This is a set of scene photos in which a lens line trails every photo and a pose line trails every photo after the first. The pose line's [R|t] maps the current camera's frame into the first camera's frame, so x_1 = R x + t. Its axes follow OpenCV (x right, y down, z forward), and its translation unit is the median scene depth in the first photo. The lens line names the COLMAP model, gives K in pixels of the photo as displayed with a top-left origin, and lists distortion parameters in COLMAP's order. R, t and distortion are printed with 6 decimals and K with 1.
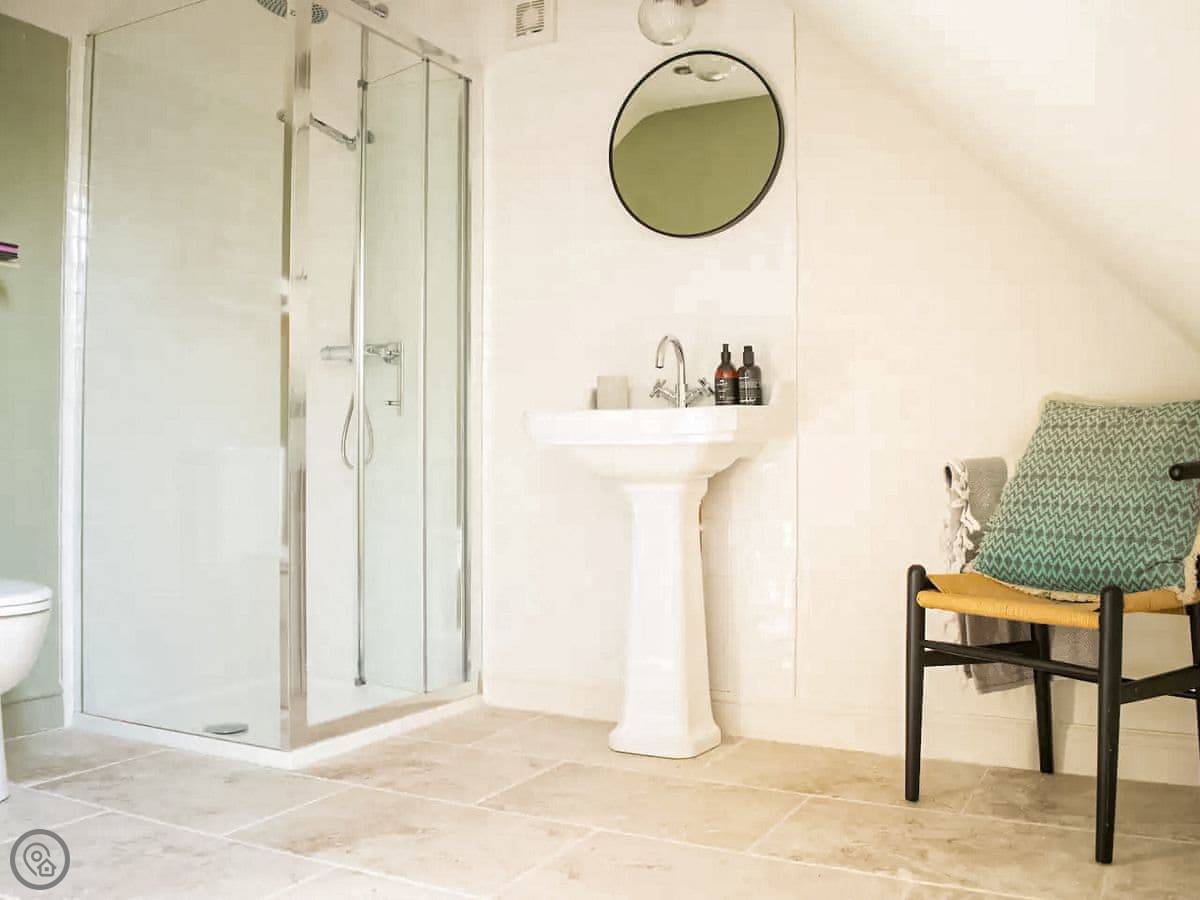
lens RADIAL K [[1031.0, 0, 604.7], [0, 1031.0, 450.2], [0, 0, 1]] dist [-0.077278, 0.011094]
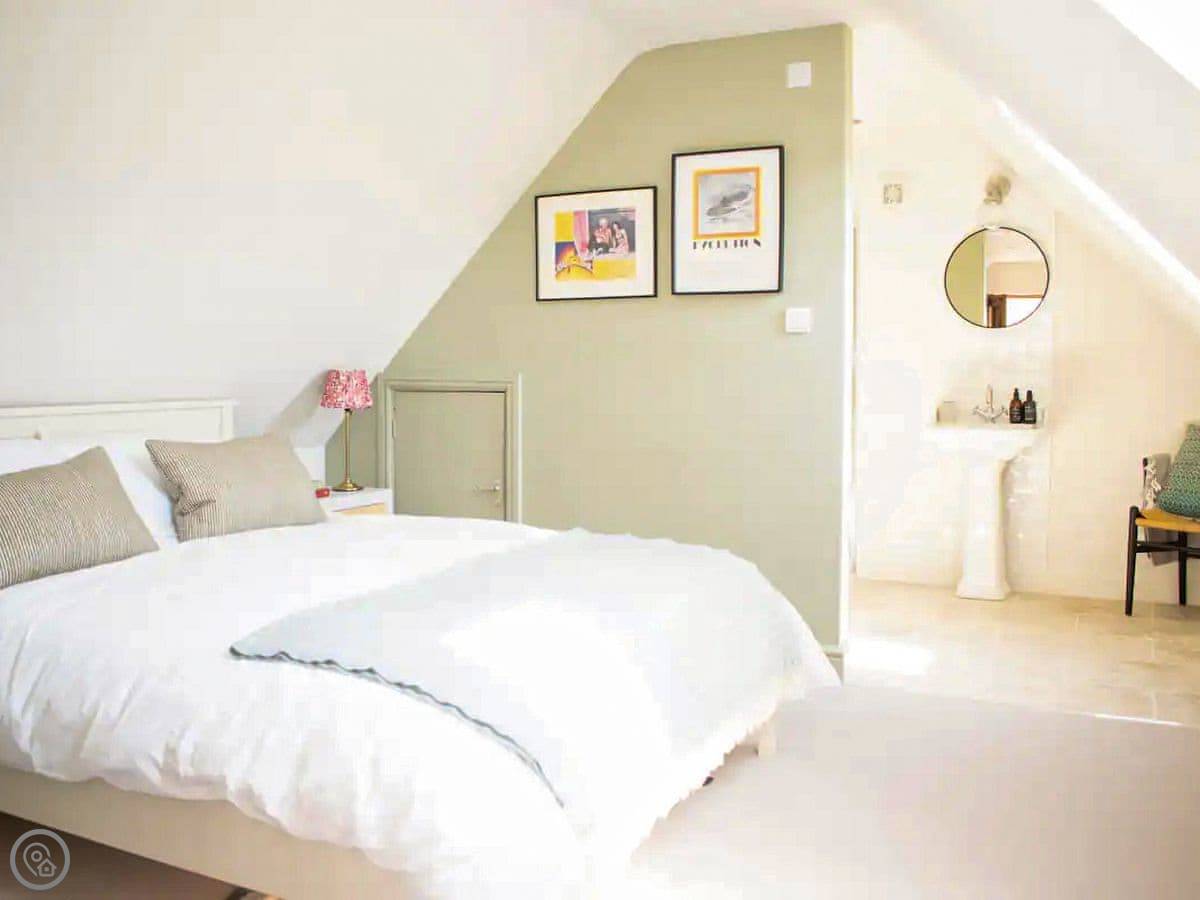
lens RADIAL K [[1031.0, 0, 590.8], [0, 1031.0, 440.5], [0, 0, 1]] dist [-0.077278, 0.011094]
pose [[0.999396, -0.008526, 0.033683, -0.853734], [0.005639, 0.996374, 0.084895, -0.199354], [-0.034285, -0.084654, 0.995820, -0.999012]]
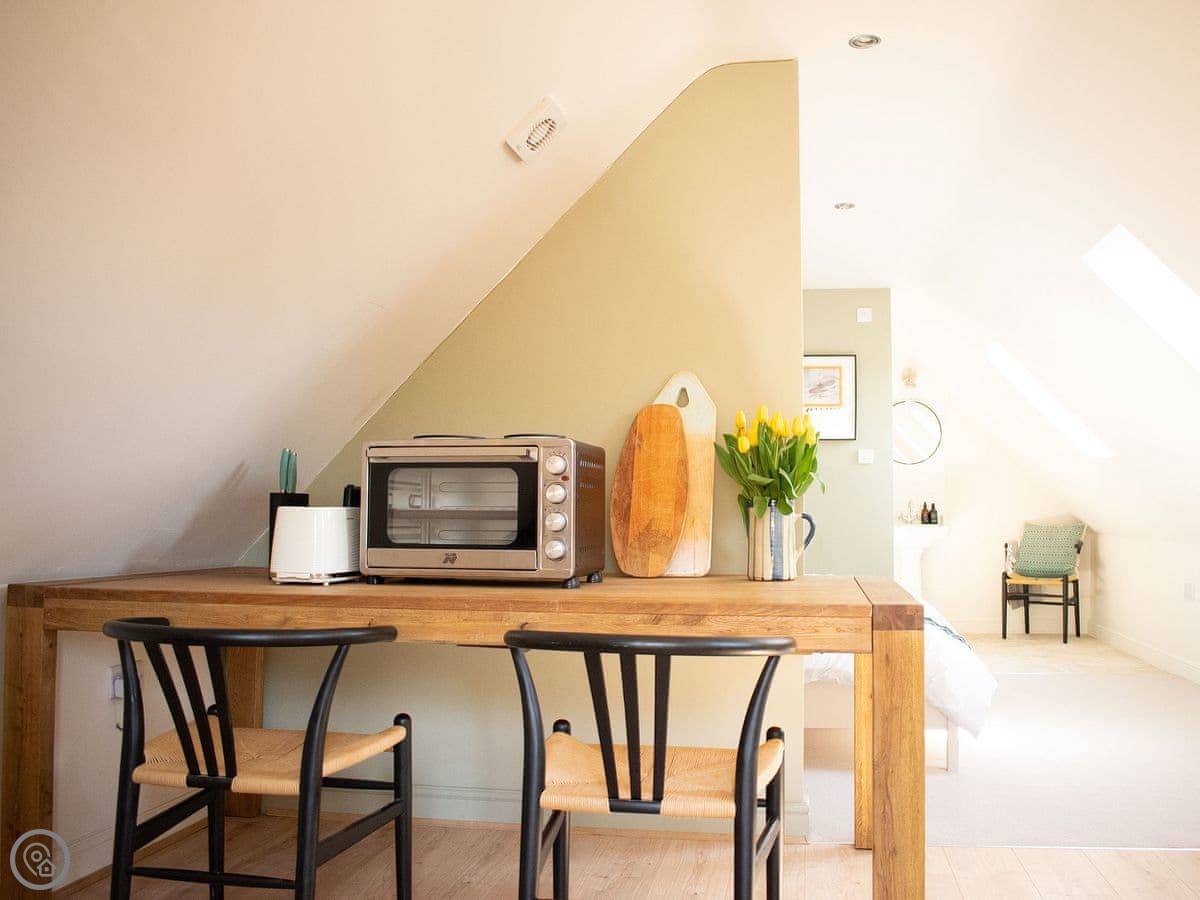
lens RADIAL K [[1031.0, 0, 604.0], [0, 1031.0, 455.2], [0, 0, 1]] dist [-0.077278, 0.011094]
pose [[0.933631, 0.019210, 0.357722, -2.144248], [-0.006902, 0.999340, -0.035652, -0.148594], [-0.358171, 0.030816, 0.933147, -1.719227]]
